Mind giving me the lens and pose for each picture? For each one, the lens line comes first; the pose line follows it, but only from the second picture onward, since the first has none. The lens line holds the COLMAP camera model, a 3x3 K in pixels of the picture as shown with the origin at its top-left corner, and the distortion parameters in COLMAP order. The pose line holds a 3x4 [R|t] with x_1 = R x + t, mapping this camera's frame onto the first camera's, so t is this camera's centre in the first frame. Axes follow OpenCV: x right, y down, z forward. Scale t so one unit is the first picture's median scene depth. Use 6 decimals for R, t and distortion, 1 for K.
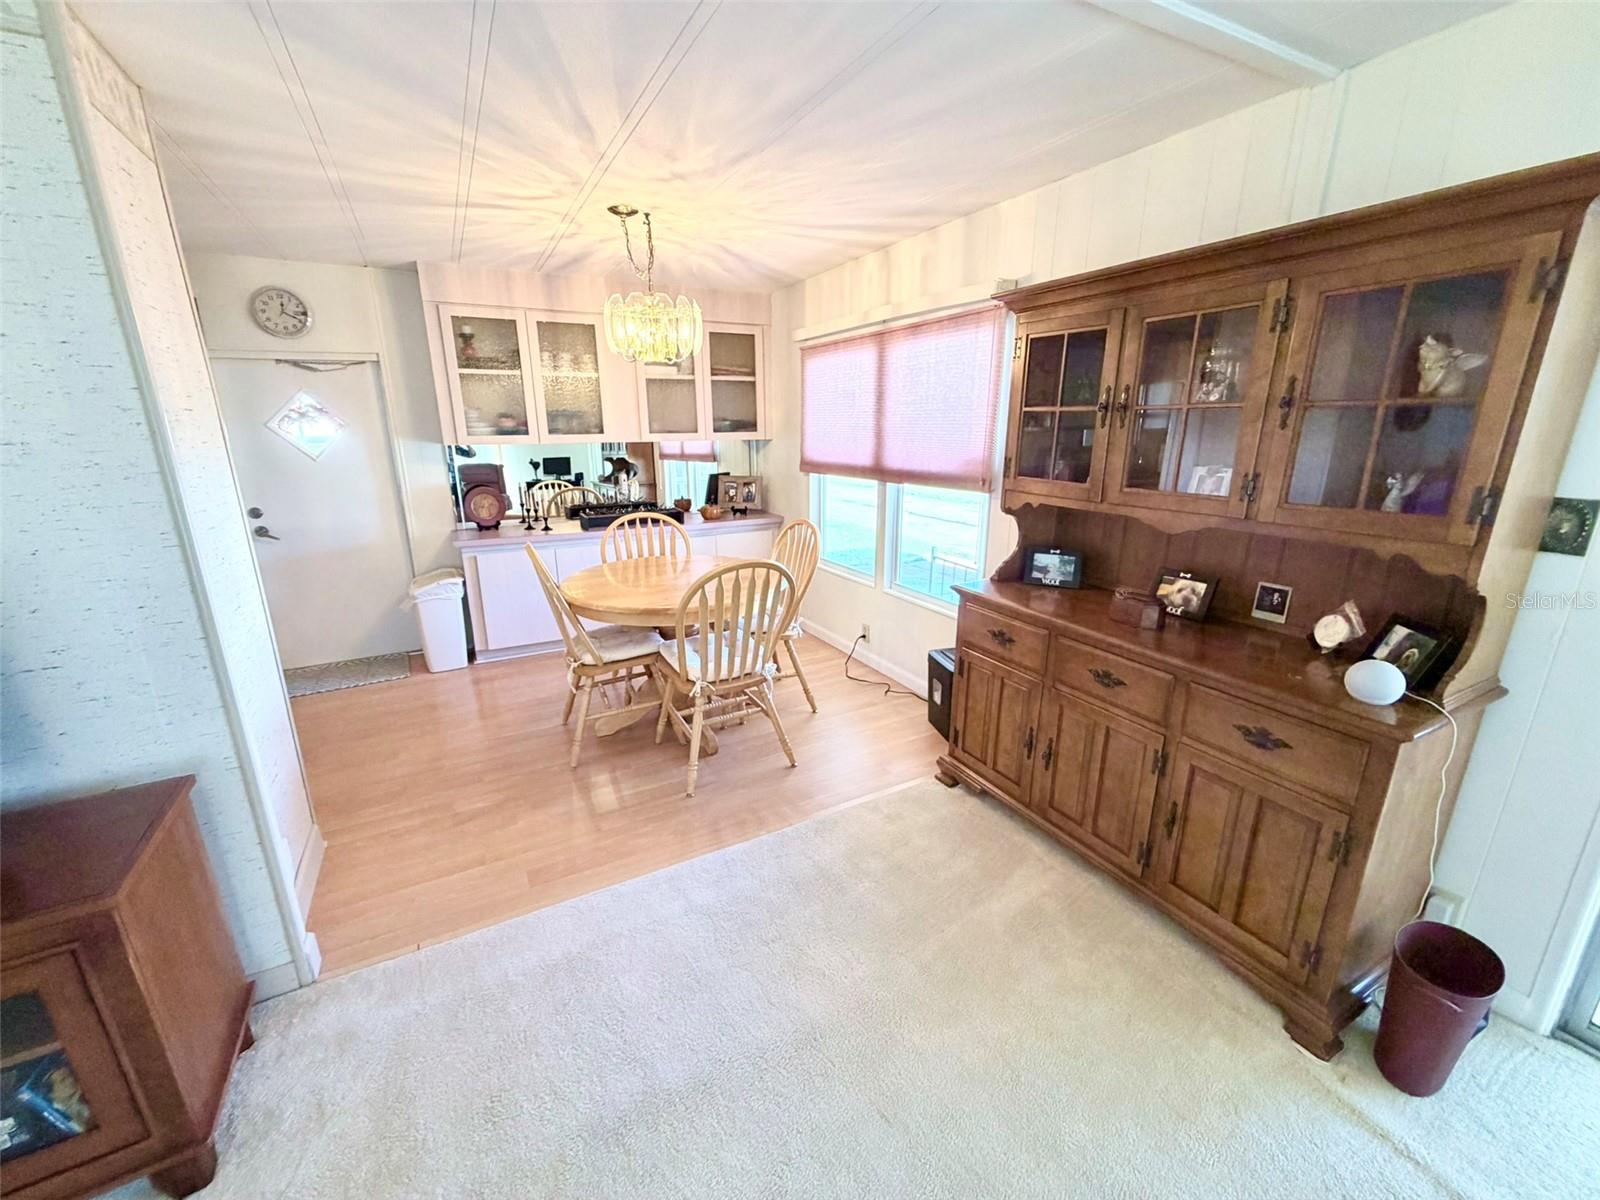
lens RADIAL K [[640.9, 0, 790.9], [0, 640.9, 607.1], [0, 0, 1]] dist [0.000879, 0.000007]
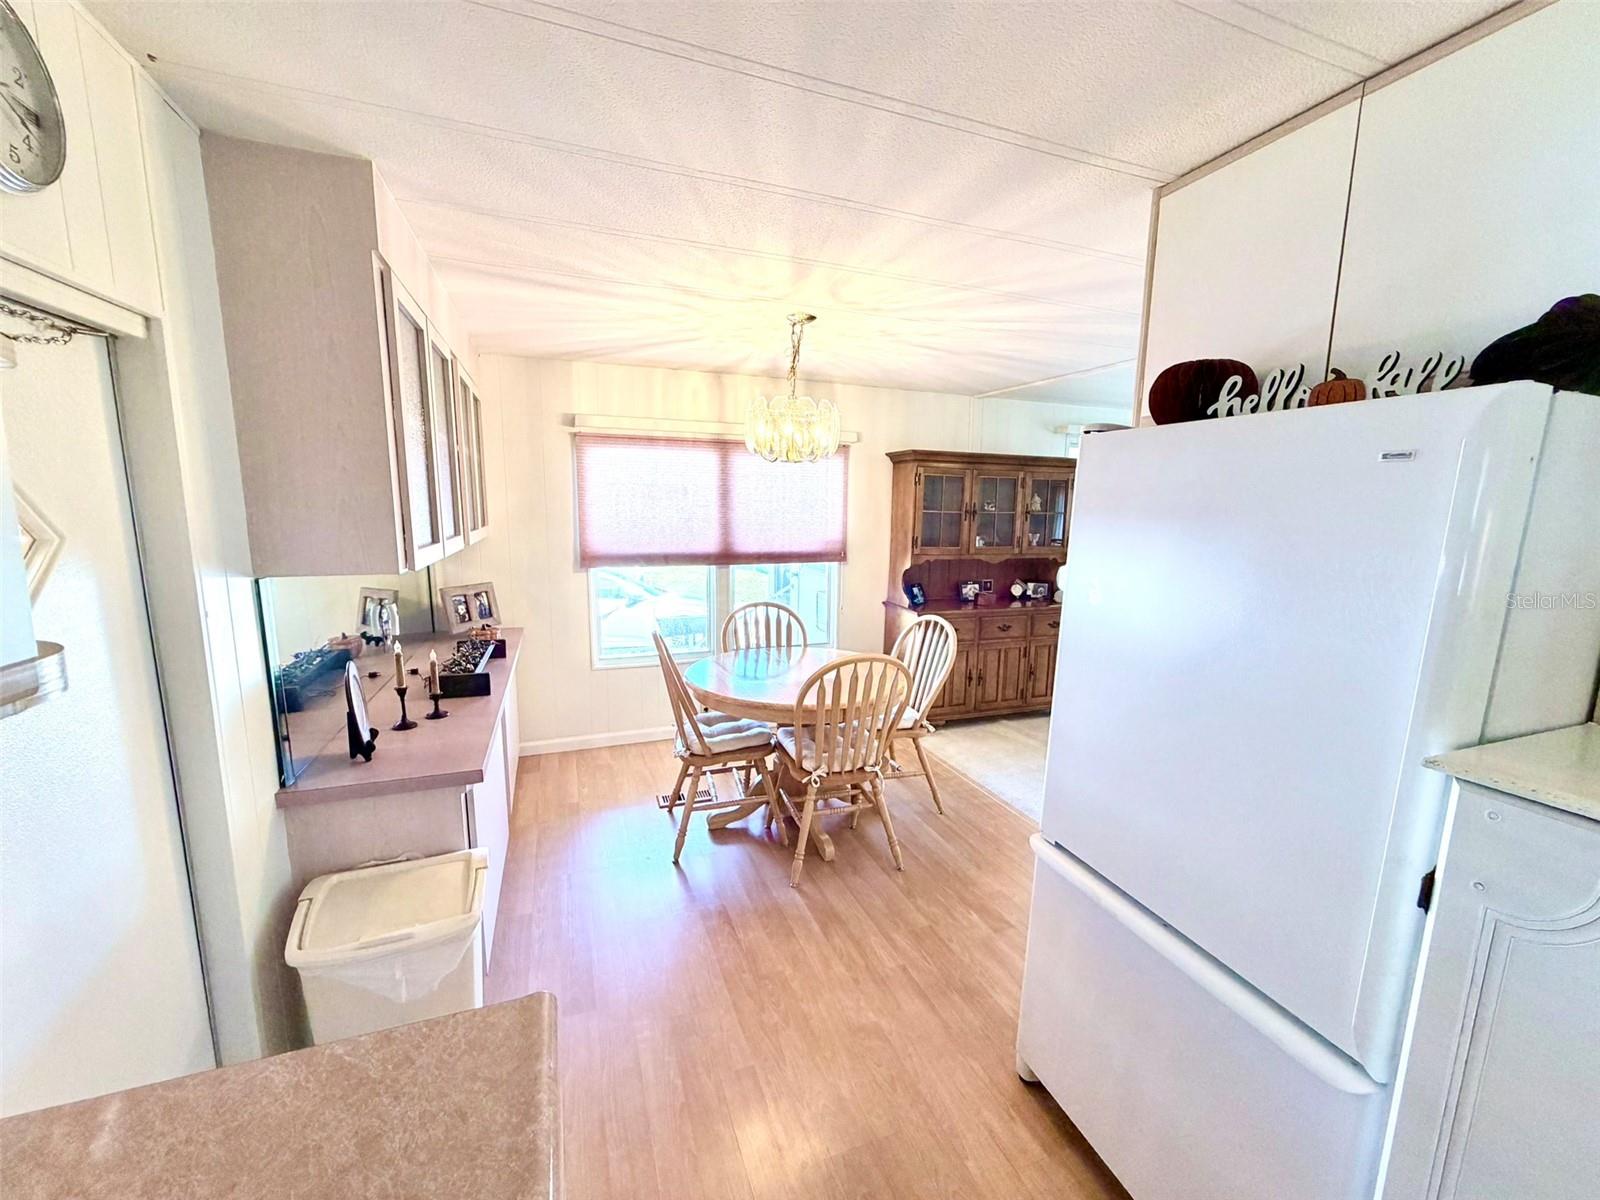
lens RADIAL K [[634.8, 0, 800.0], [0, 634.8, 600.0], [0, 0, 1]] dist [-0.001197, -0.000297]
pose [[0.133745, -0.137650, 0.981410, -1.694234], [0.257640, 0.961085, 0.099688, -0.371849], [-0.956940, 0.239518, 0.164004, 1.216557]]
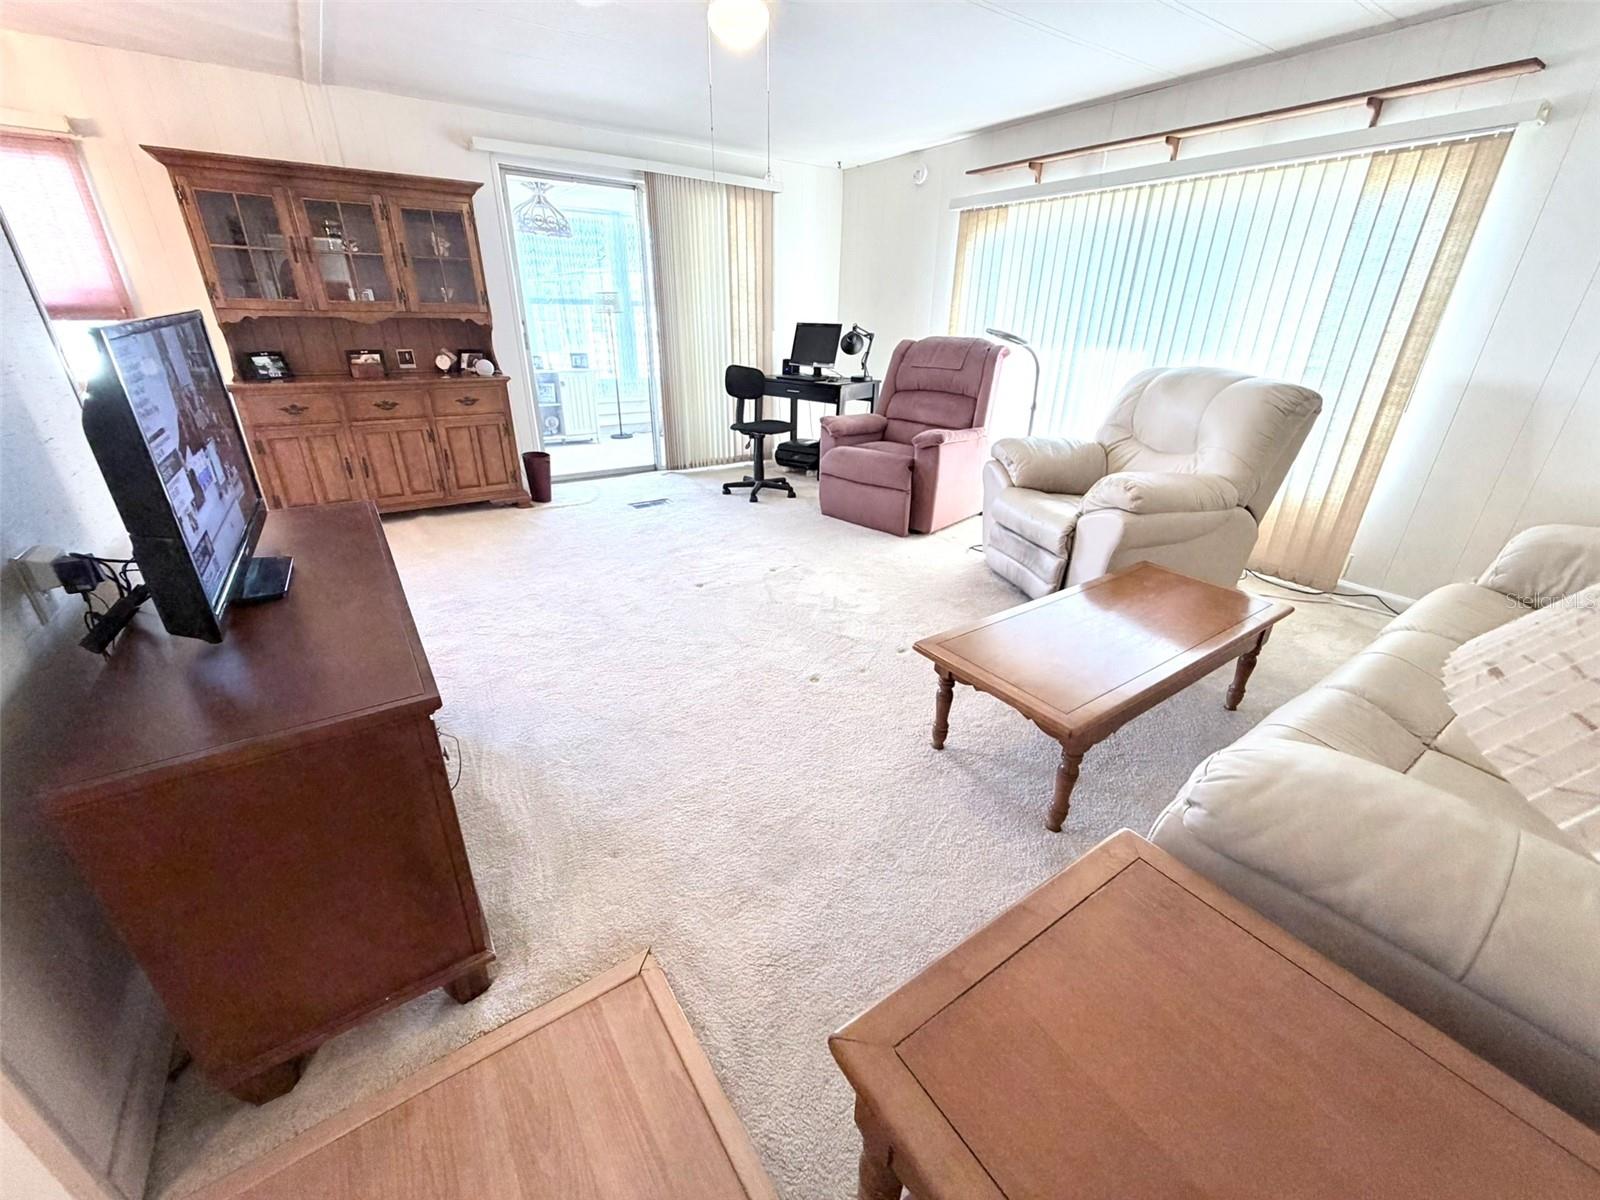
lens RADIAL K [[634.8, 0, 800.0], [0, 634.8, 600.0], [0, 0, 1]] dist [-0.001197, -0.000297]
pose [[-0.111740, -0.407609, 0.906294, -1.494207], [0.257407, 0.869006, 0.422575, 0.124410], [-0.959821, 0.280505, 0.007819, -0.034787]]
